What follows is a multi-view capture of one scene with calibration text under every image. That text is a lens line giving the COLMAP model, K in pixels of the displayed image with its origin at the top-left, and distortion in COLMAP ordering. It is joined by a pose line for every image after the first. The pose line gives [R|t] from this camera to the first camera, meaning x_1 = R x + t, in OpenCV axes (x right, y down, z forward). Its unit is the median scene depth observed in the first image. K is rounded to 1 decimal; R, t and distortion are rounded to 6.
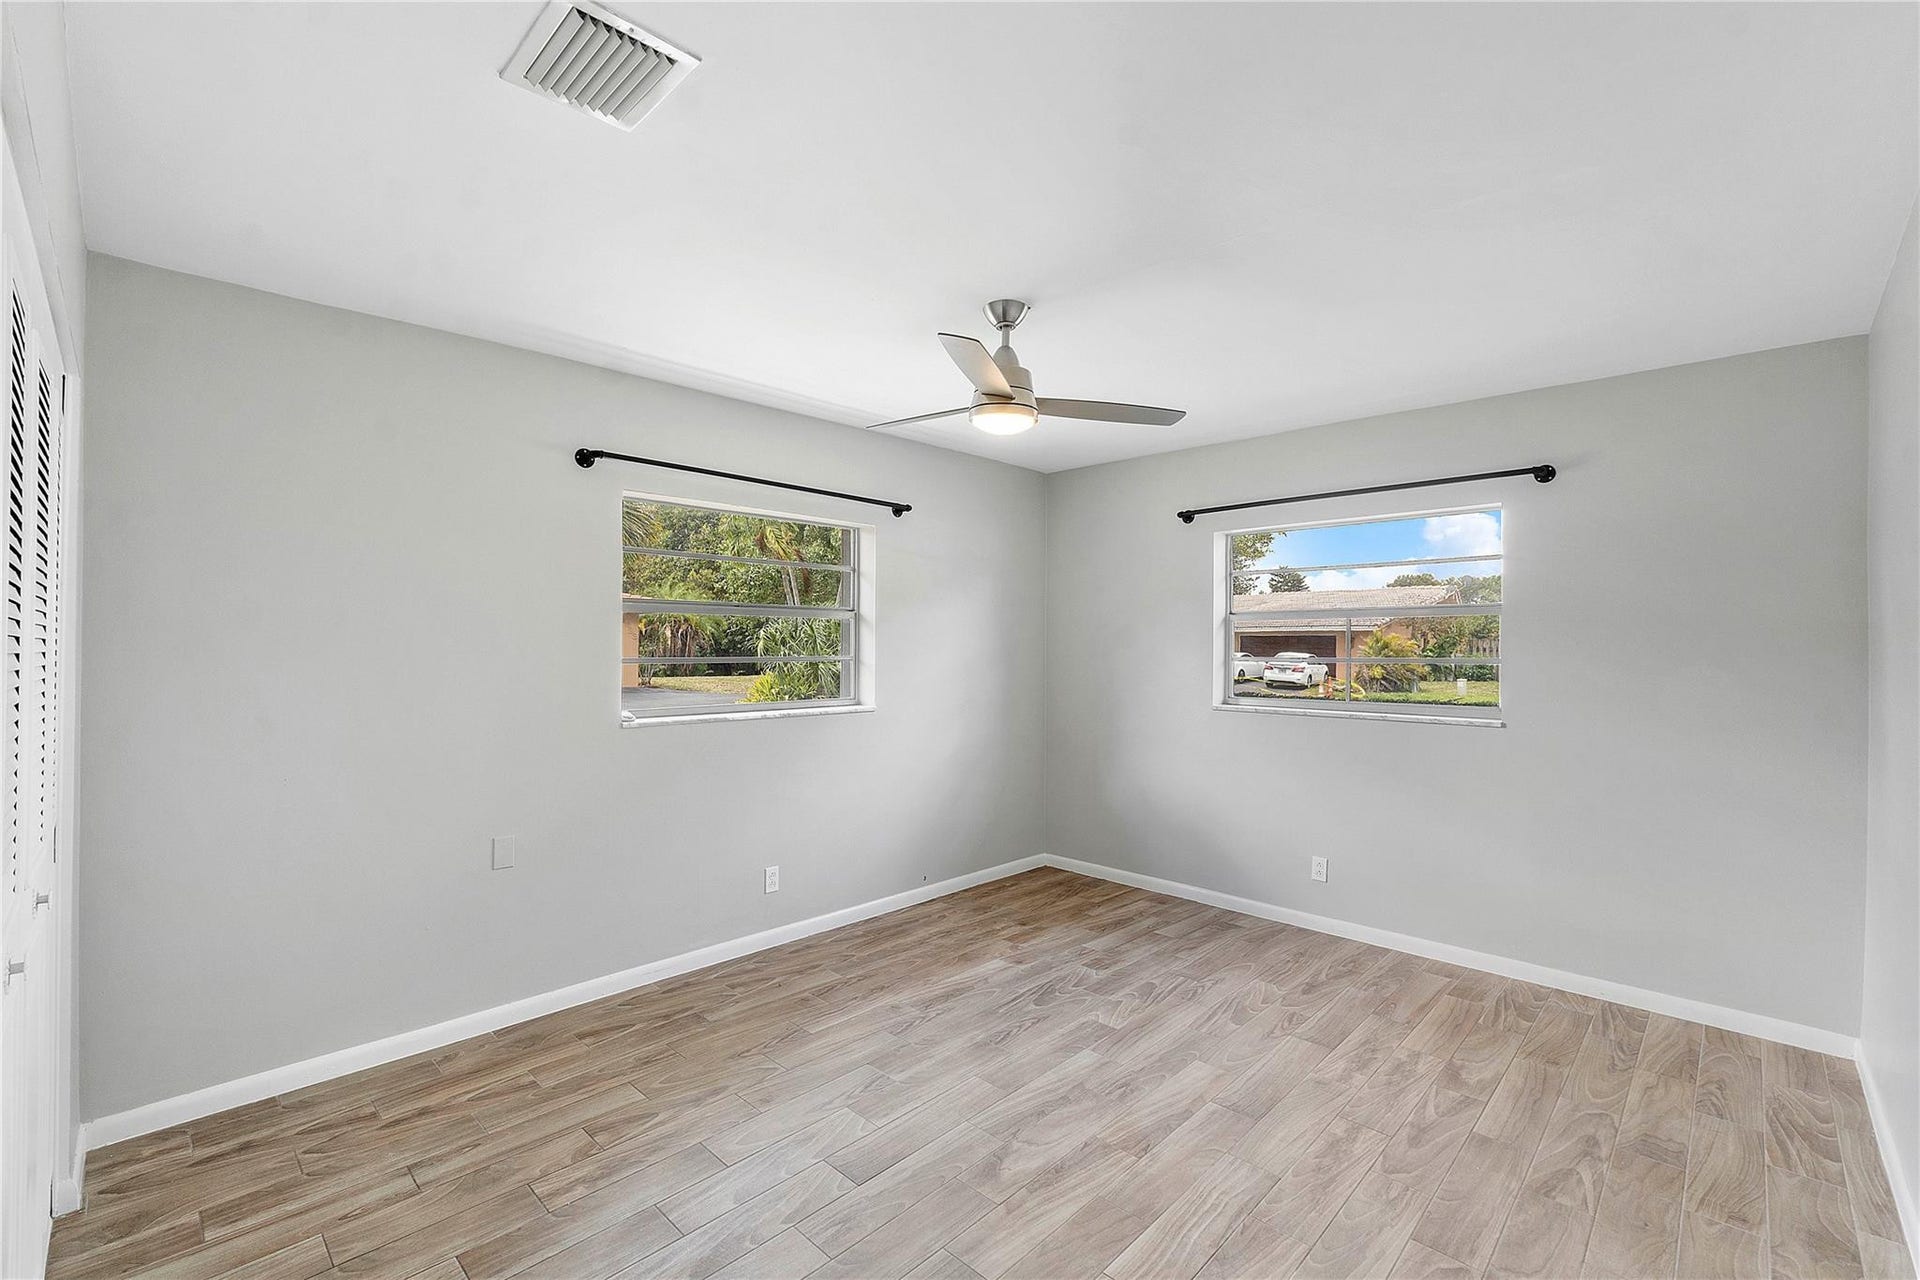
lens RADIAL K [[855.5, 0, 953.7], [0, 855.5, 656.7], [0, 0, 1]] dist [-0.004917, -0.000310]
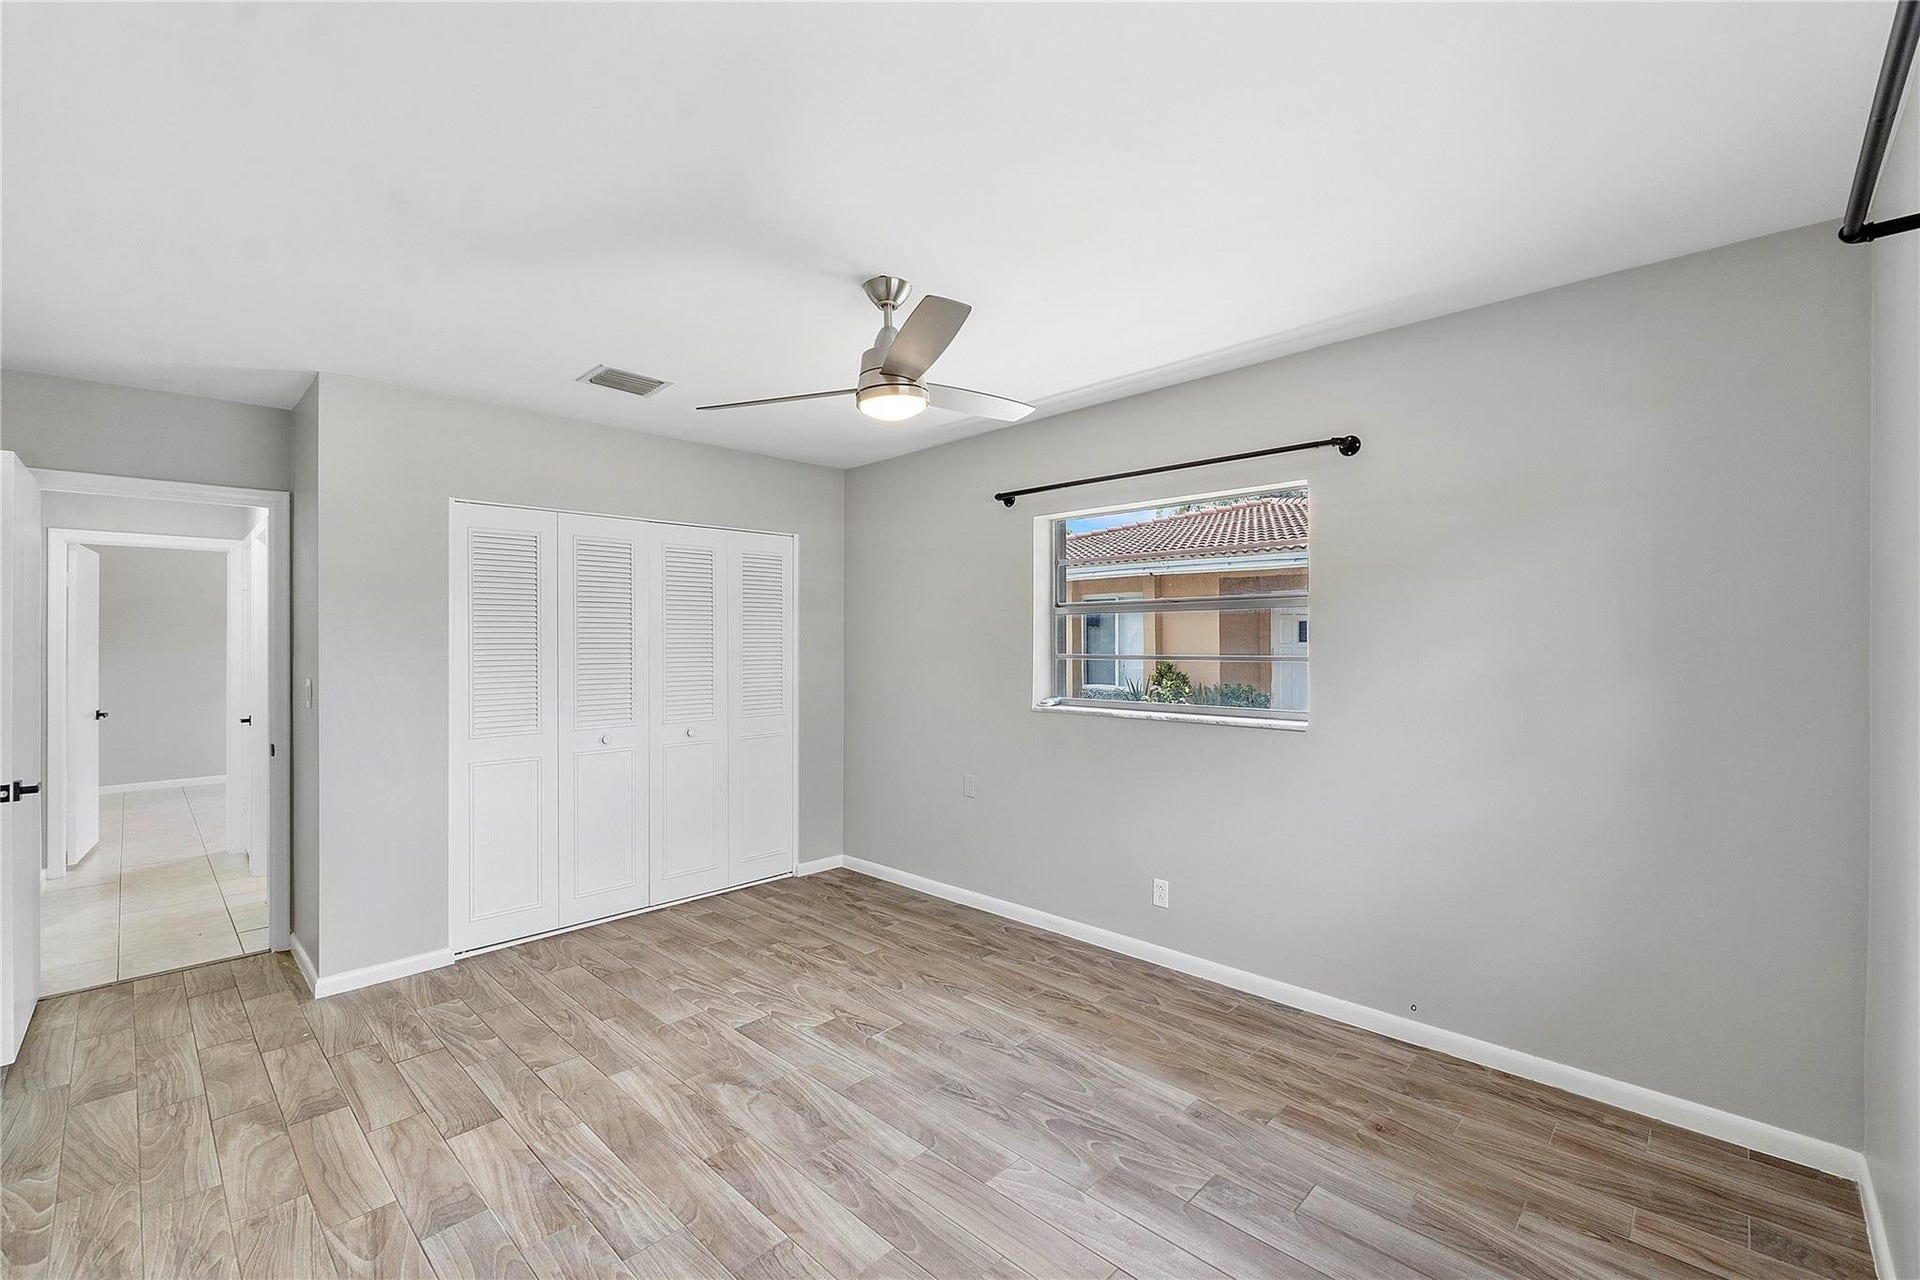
lens RADIAL K [[855.5, 0, 953.7], [0, 855.5, 656.7], [0, 0, 1]] dist [-0.004917, -0.000310]
pose [[-0.045241, 0.014333, -0.998873, 0.938235], [-0.009135, 0.999849, 0.014761, -0.012753], [0.998934, 0.009793, -0.045103, 1.049356]]
